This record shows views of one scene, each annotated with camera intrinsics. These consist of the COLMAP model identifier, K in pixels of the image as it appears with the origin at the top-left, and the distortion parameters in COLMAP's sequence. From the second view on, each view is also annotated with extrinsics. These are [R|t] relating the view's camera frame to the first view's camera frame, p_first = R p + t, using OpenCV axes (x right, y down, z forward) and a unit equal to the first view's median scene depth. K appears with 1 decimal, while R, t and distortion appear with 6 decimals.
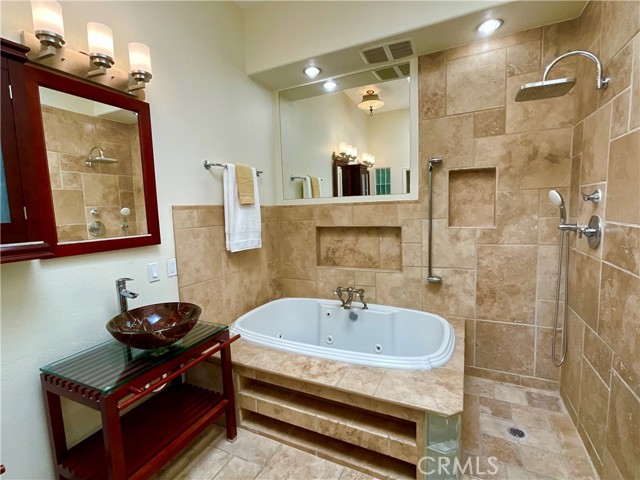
lens RADIAL K [[305.2, 0, 320.0], [0, 305.2, 240.0], [0, 0, 1]] dist [-0.000794, 0.000257]
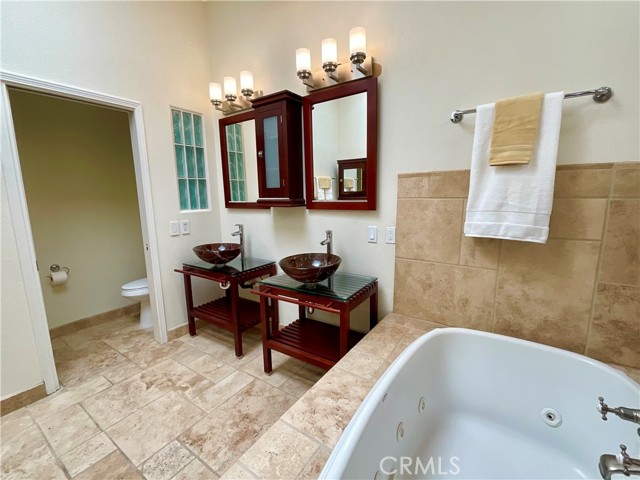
lens RADIAL K [[280.2, 0, 320.0], [0, 280.2, 240.0], [0, 0, 1]] dist [-0.001529, -0.000207]
pose [[-0.146416, 0.189629, -0.970877, 0.403008], [-0.081449, 0.975811, 0.202876, -0.056872], [0.985864, 0.108782, -0.127429, 0.753865]]
